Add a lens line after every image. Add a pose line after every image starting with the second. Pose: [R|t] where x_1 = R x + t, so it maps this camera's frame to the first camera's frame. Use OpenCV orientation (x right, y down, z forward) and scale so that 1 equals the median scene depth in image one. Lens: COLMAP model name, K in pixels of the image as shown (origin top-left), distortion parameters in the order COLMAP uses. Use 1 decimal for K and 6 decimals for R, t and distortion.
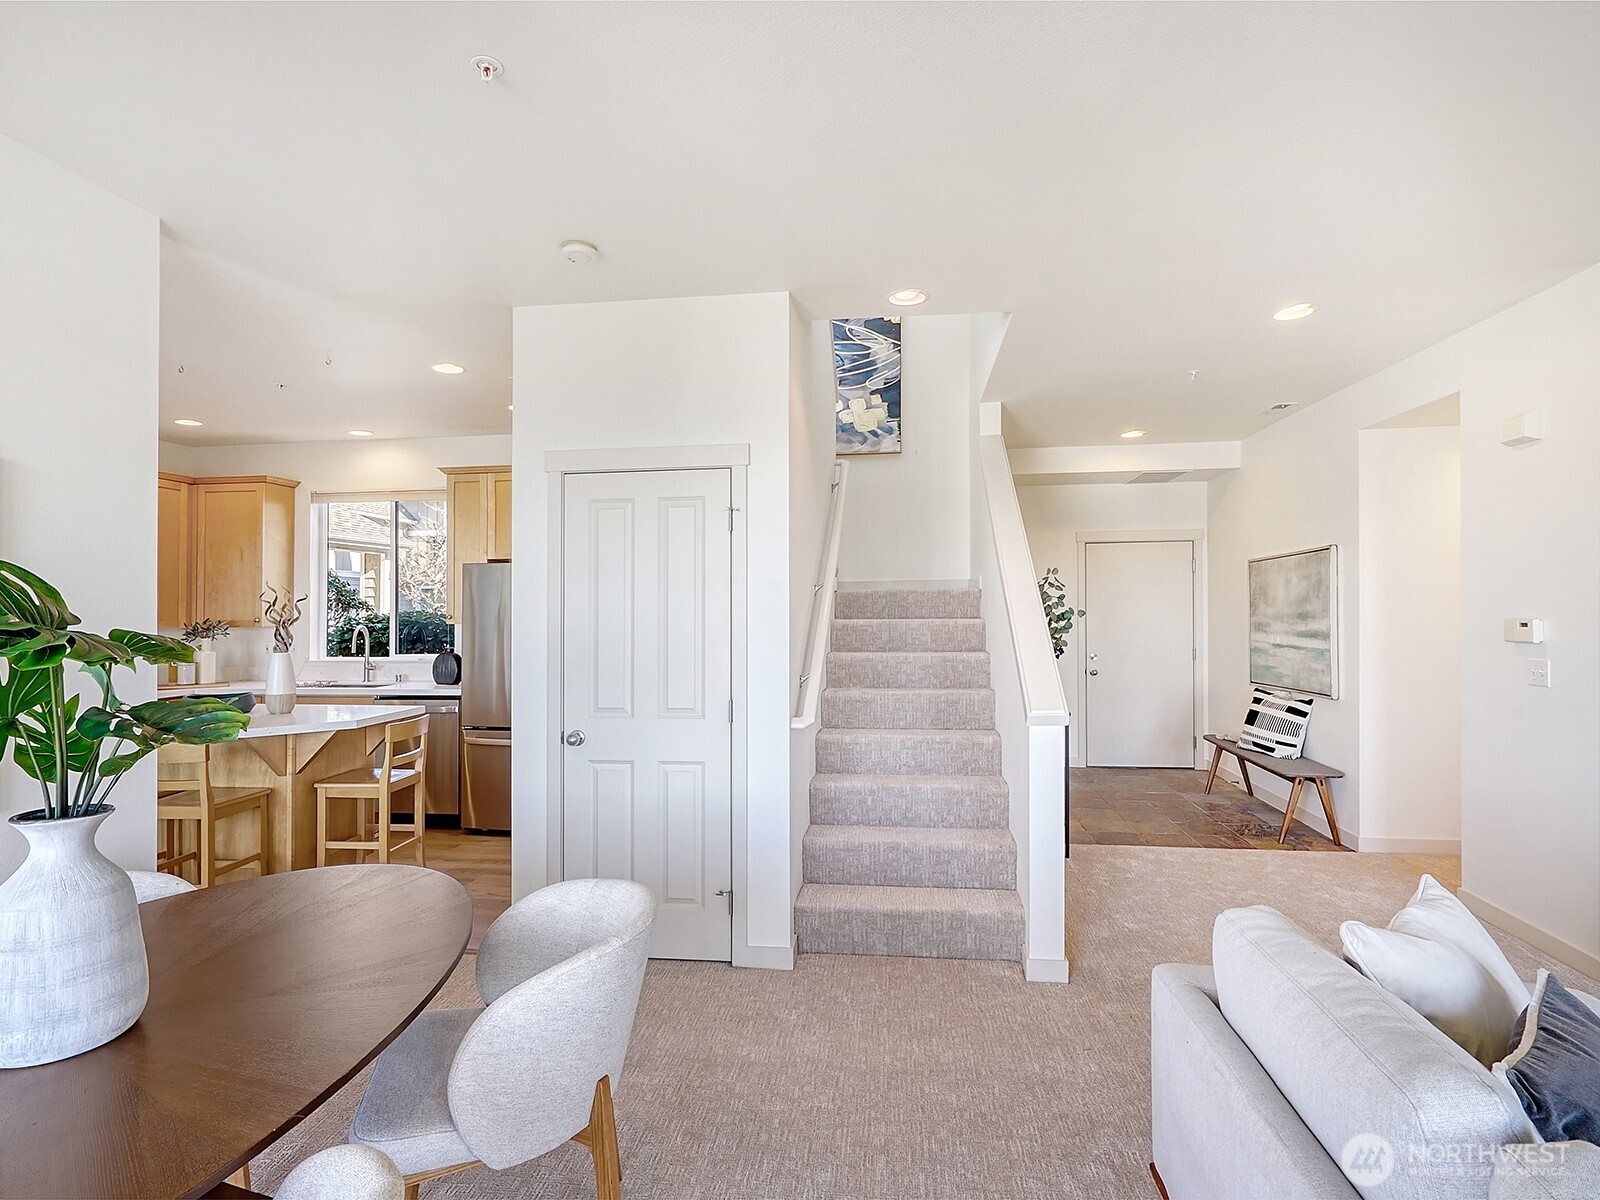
lens RADIAL K [[842.4, 0, 800.0], [0, 842.4, 600.0], [0, 0, 1]] dist [-0.003977, 0.000260]
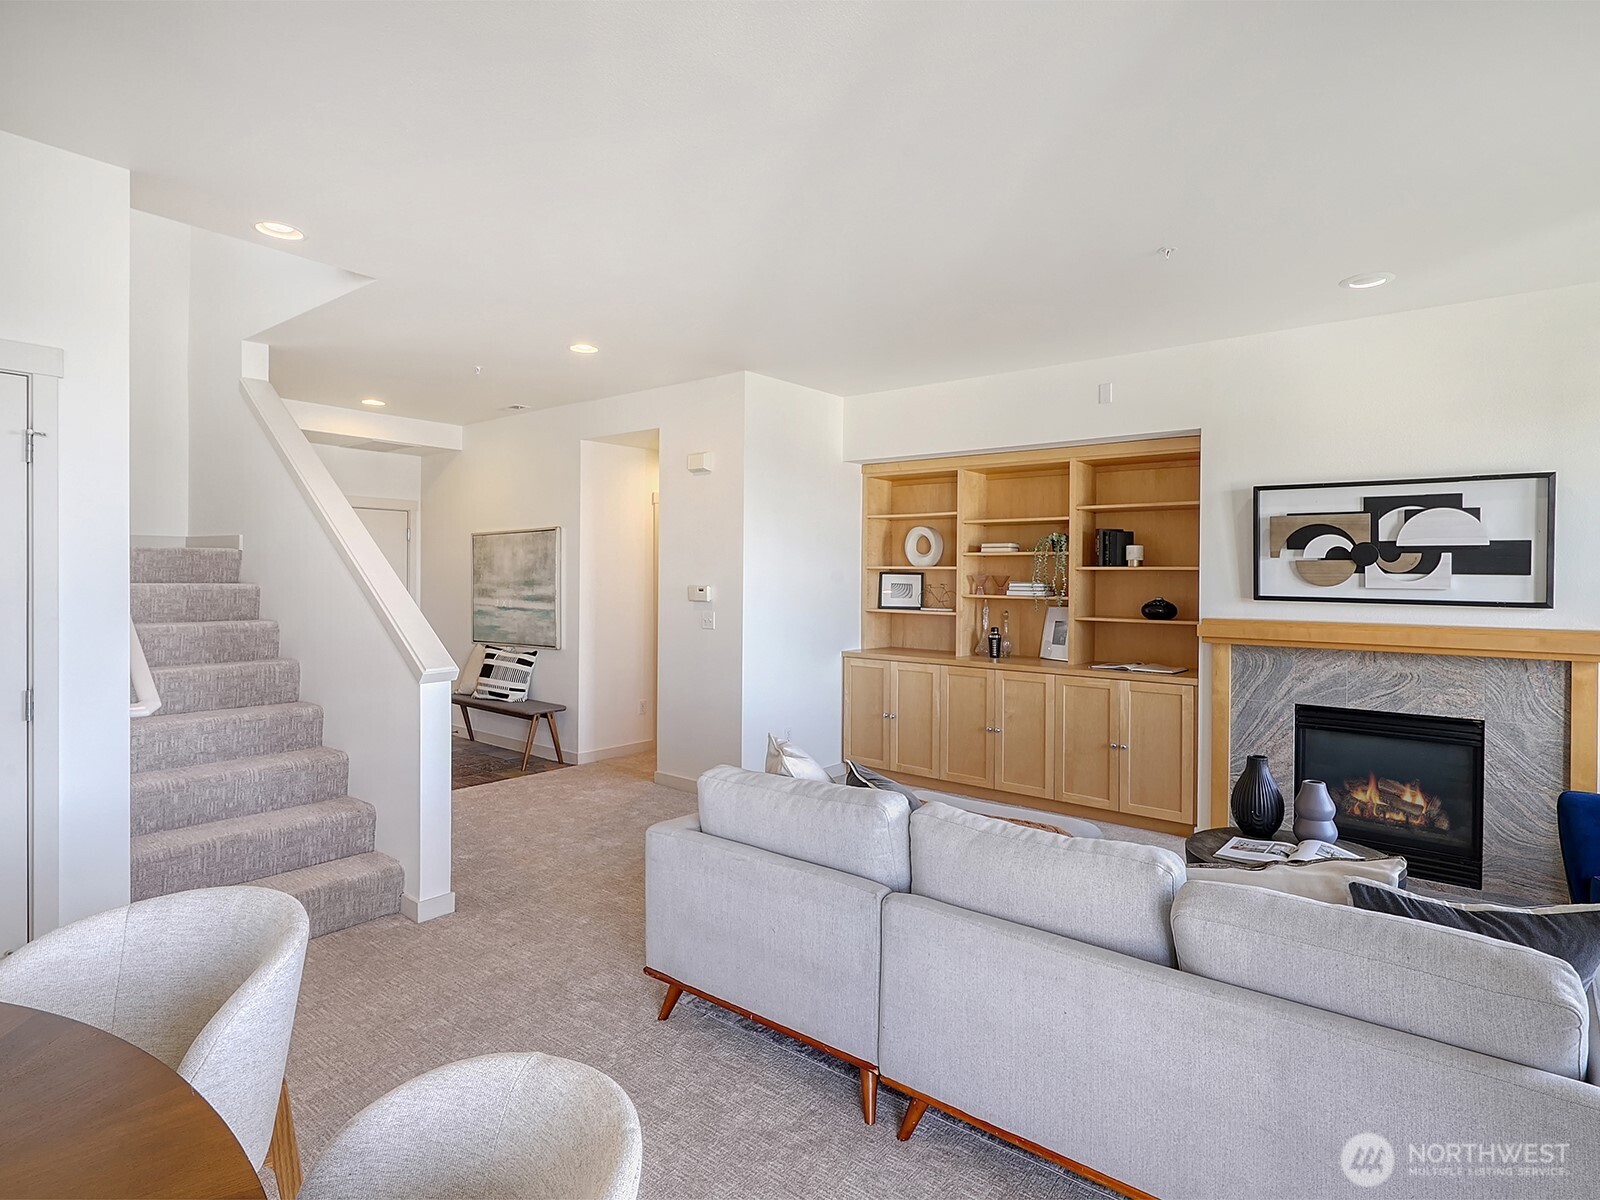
lens RADIAL K [[827.9, 0, 849.3], [0, 827.9, 573.6], [0, 0, 1]] dist [-0.002267, -0.000371]
pose [[0.493877, 0.017881, 0.869348, -0.246981], [-0.024243, 0.999683, -0.006790, 0.002292], [-0.869194, -0.017722, 0.494154, 0.009620]]
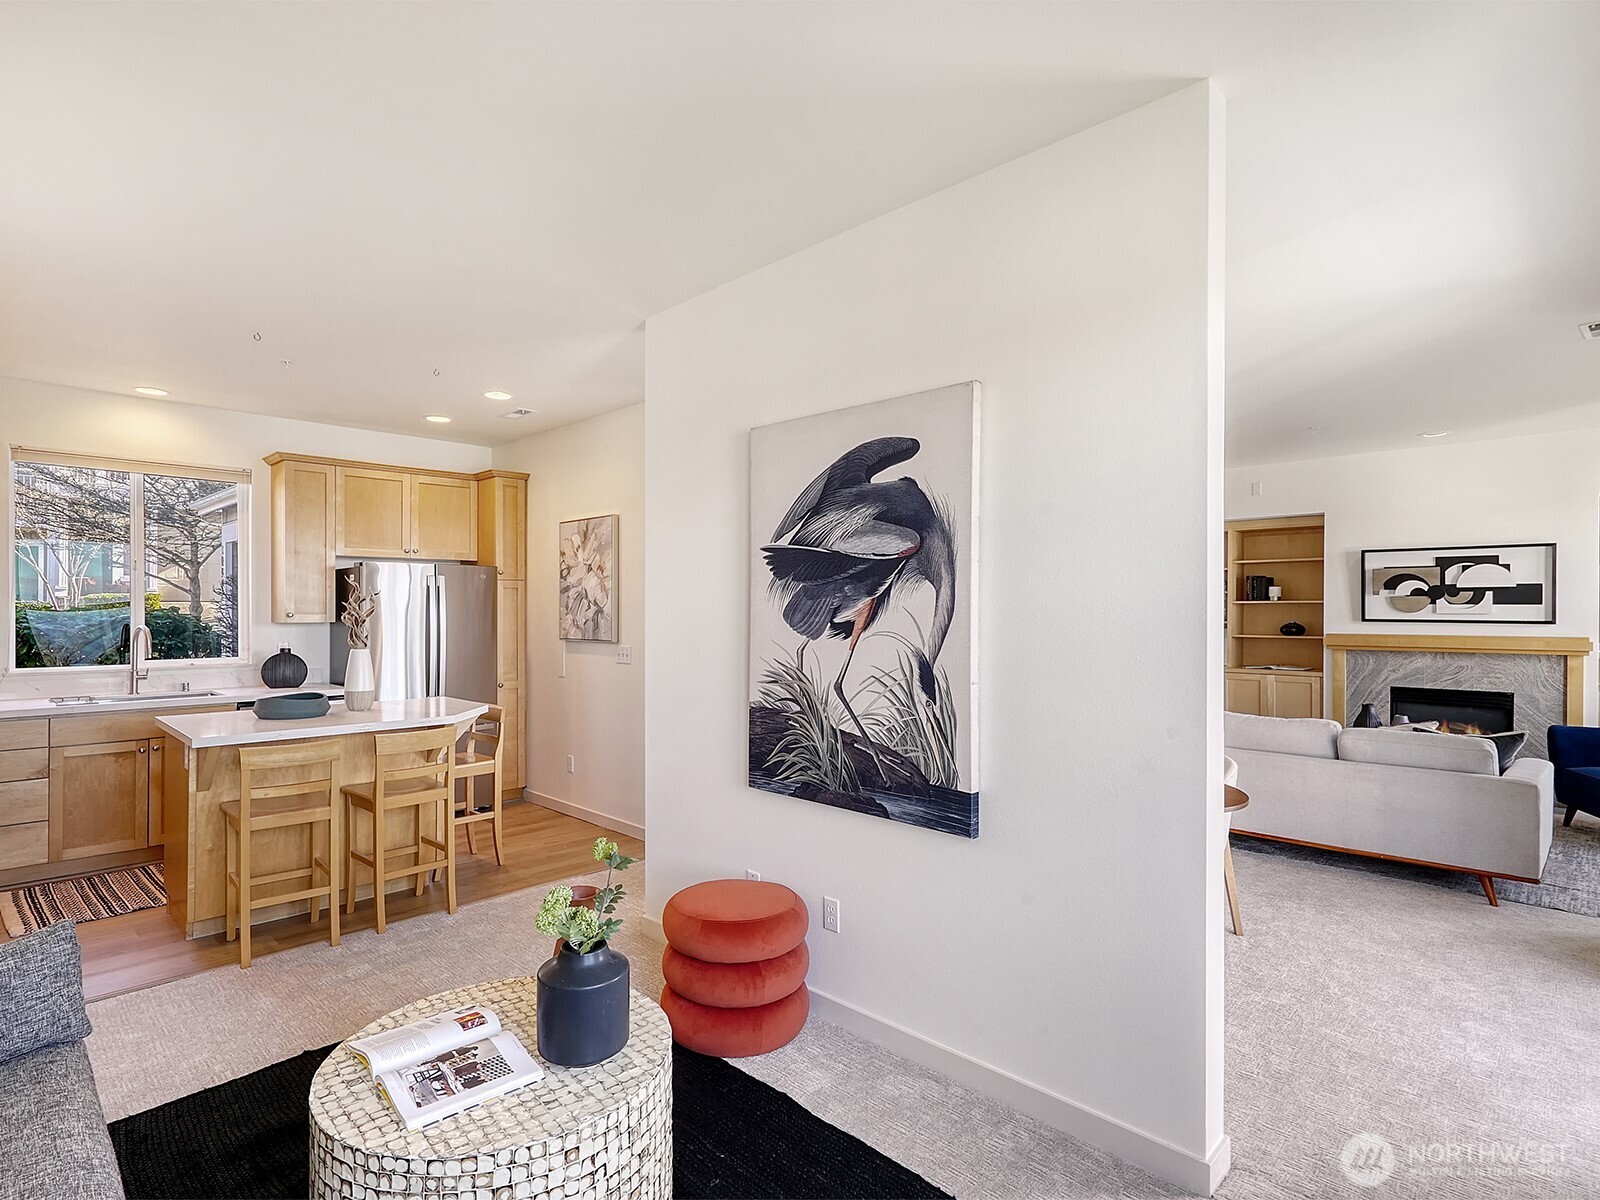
lens RADIAL K [[829.5, 0, 802.7], [0, 829.5, 615.4], [0, 0, 1]] dist [-0.002611, -0.000274]
pose [[0.596707, 0.003269, 0.802453, -0.724796], [-0.014256, 0.999877, 0.006528, 0.005997], [-0.802333, -0.015335, 0.596680, -0.001685]]
